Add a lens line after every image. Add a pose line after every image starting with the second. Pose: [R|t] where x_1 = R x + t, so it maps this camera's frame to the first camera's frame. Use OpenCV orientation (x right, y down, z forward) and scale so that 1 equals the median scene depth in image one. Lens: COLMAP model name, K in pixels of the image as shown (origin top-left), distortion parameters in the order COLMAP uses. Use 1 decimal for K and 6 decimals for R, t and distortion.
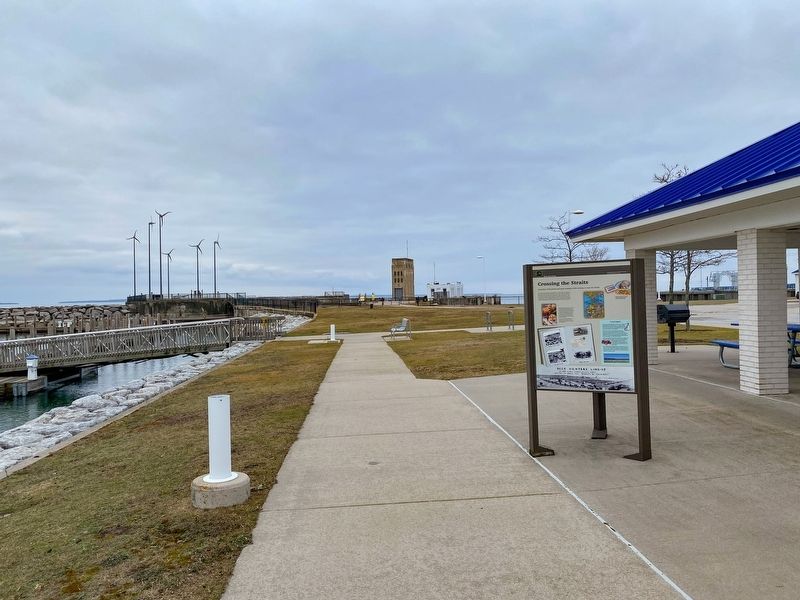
lens RADIAL K [[592.0, 0, 397.5], [0, 592.0, 285.9], [0, 0, 1]] dist [0.036975, -0.005195]
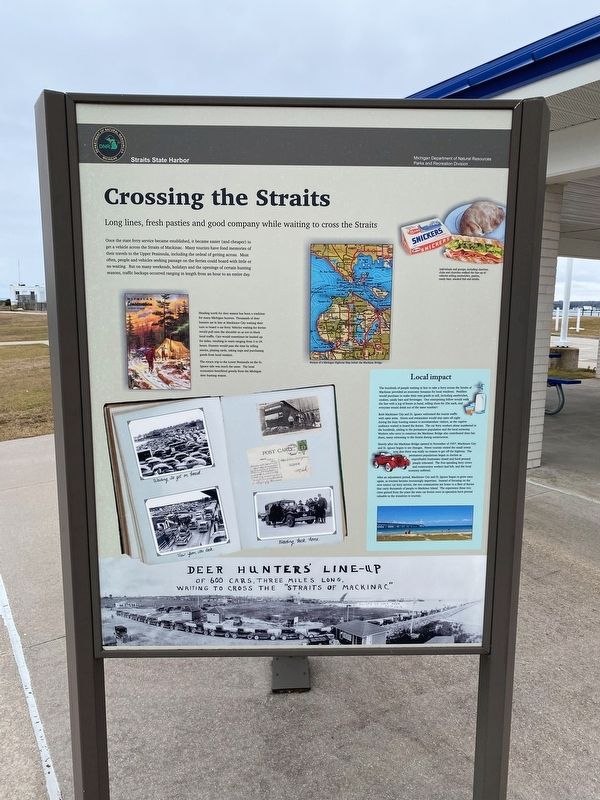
lens RADIAL K [[592.0, 0, 300.0], [0, 592.0, 400.0], [0, 0, 1]] dist [0.036975, -0.005195]
pose [[0.882372, -0.037761, 0.469034, 0.201718], [-0.044366, 0.985658, 0.162817, 0.031920], [-0.468455, -0.164474, 0.868042, 0.793901]]
